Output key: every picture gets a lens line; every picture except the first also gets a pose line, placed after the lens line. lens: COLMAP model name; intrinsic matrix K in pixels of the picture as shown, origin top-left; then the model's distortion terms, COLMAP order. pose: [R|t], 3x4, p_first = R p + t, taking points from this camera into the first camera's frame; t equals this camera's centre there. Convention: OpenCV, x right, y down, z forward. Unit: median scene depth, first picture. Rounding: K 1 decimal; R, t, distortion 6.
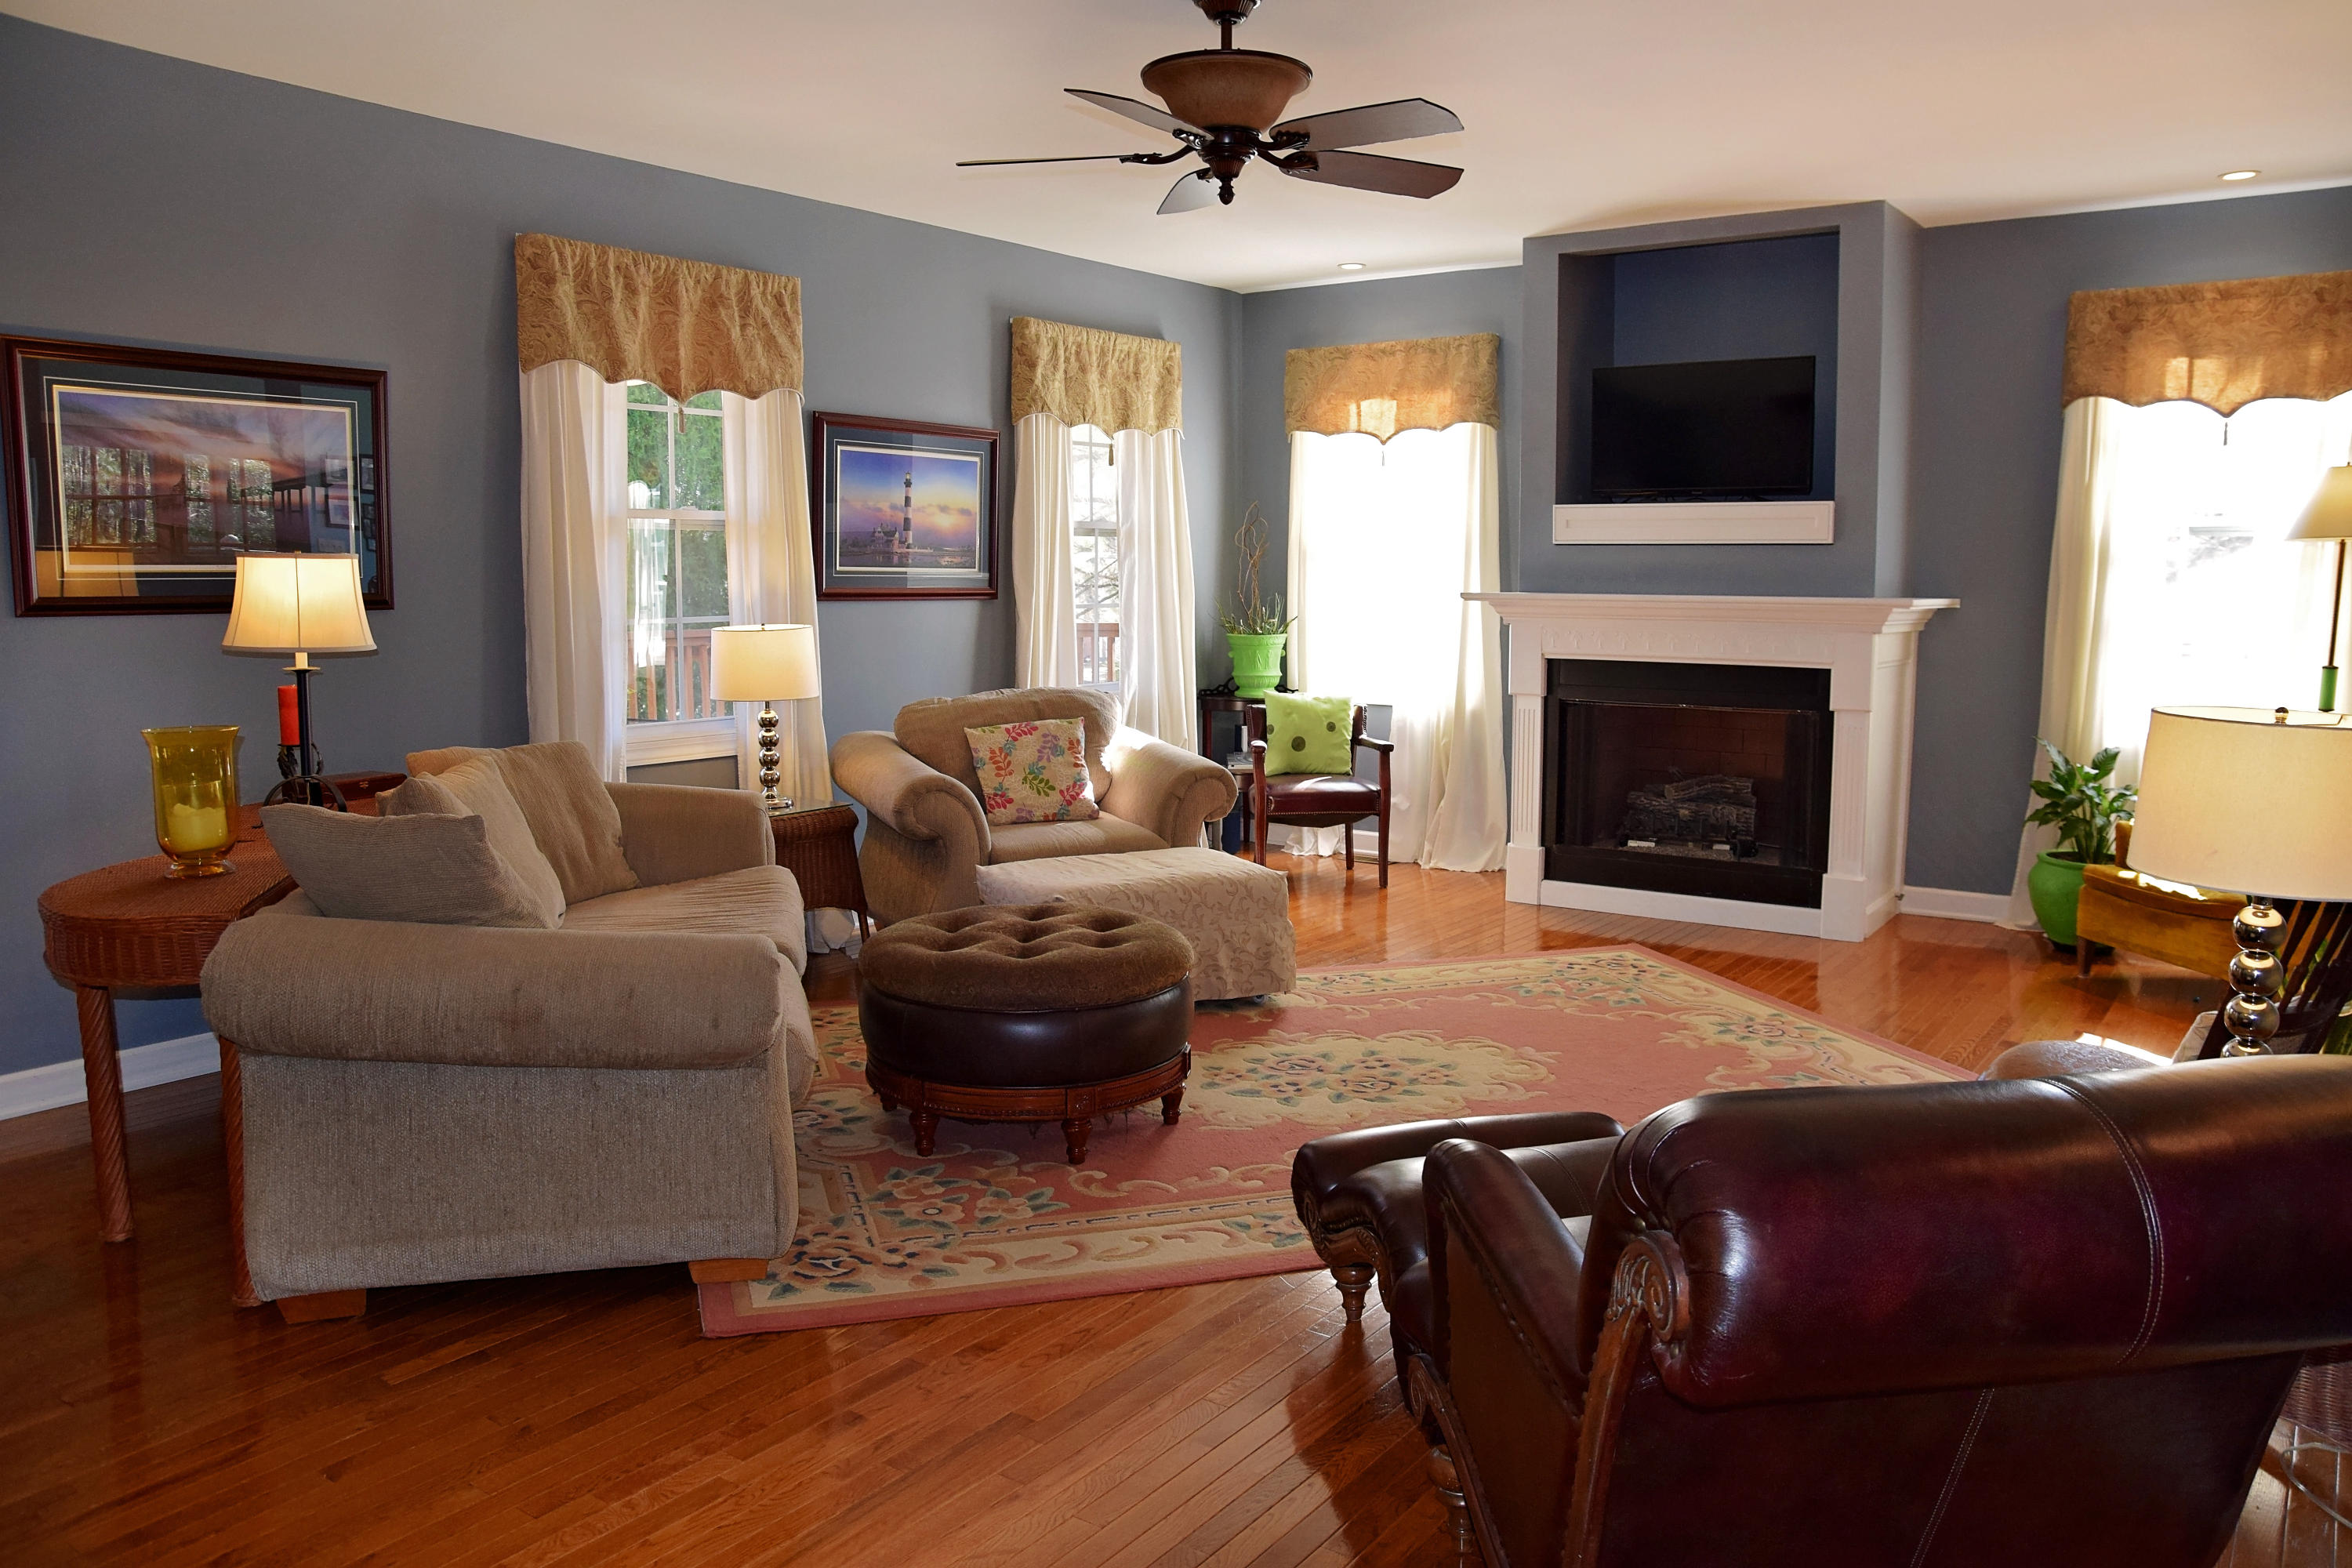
lens RADIAL K [[1683.7, 0, 1216.5], [0, 1683.7, 790.3], [0, 0, 1]] dist [-0.131266, 0.111017]
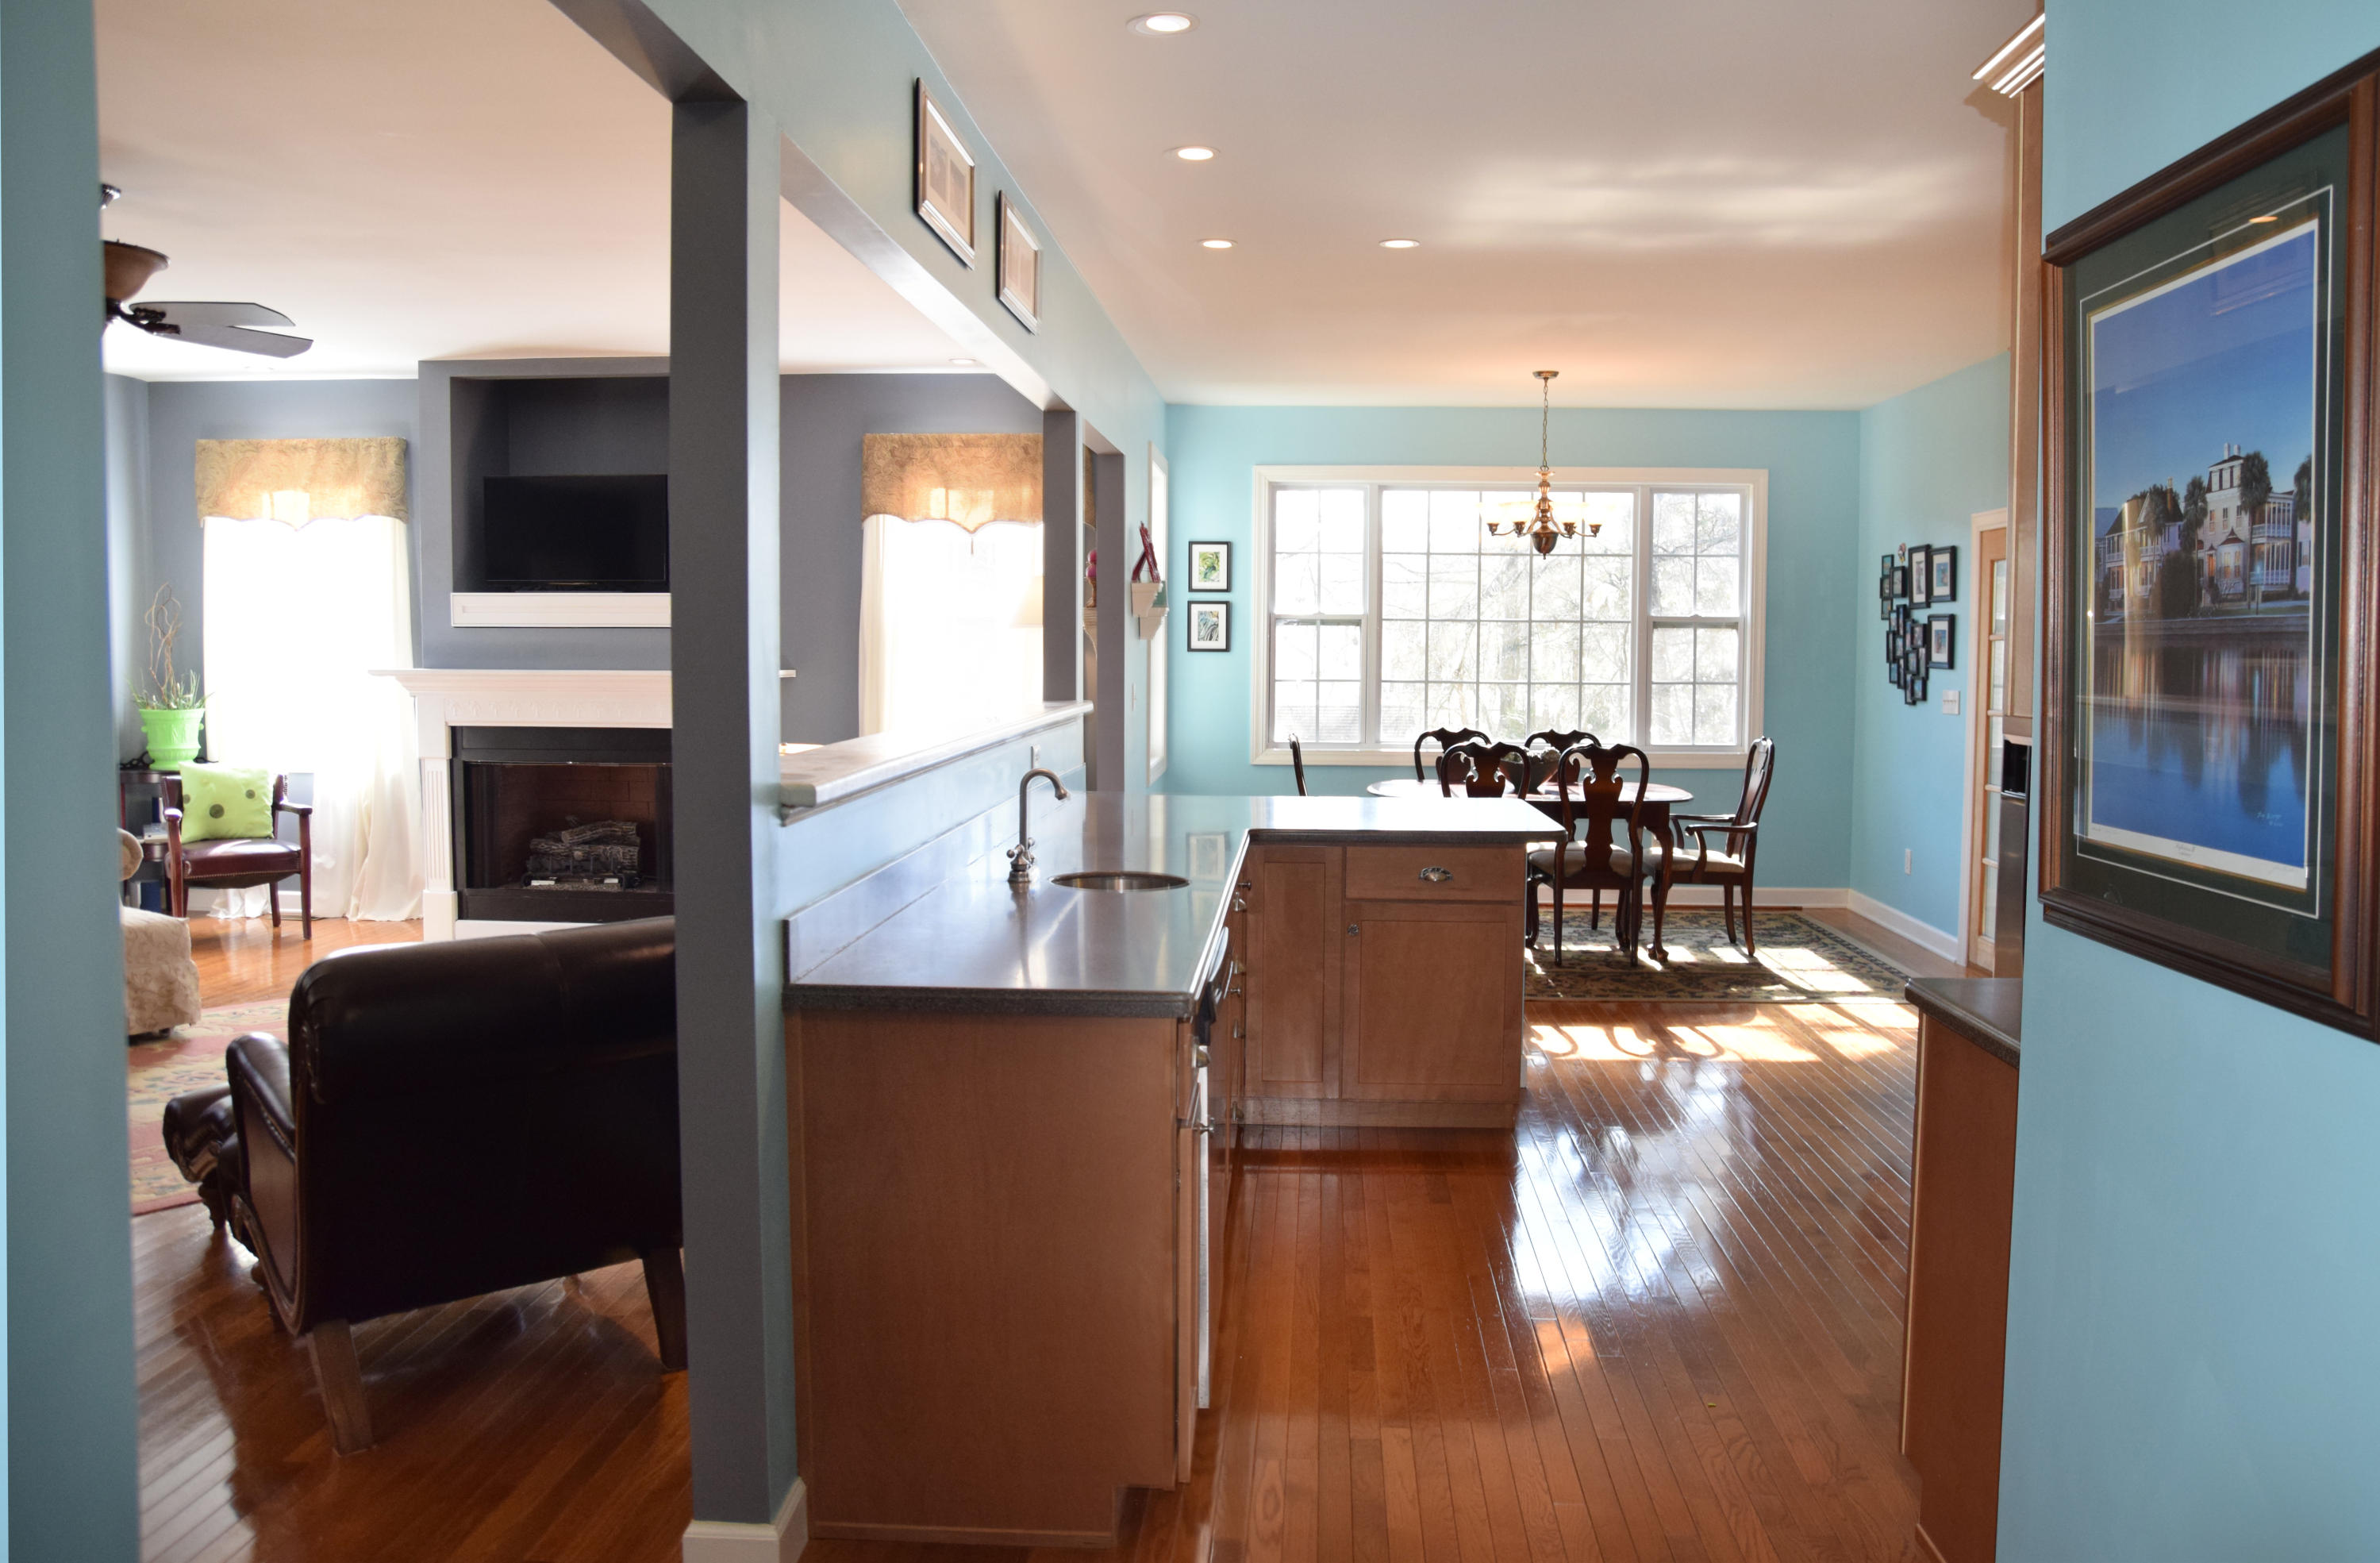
lens RADIAL K [[1698.2, 0, 1195.4], [0, 1698.2, 763.8], [0, 0, 1]] dist [-0.135649, 0.111742]
pose [[0.847675, -0.030771, 0.529623, 0.027094], [0.059336, 0.997552, -0.037011, 0.019011], [-0.527187, 0.062799, 0.847426, -0.226277]]
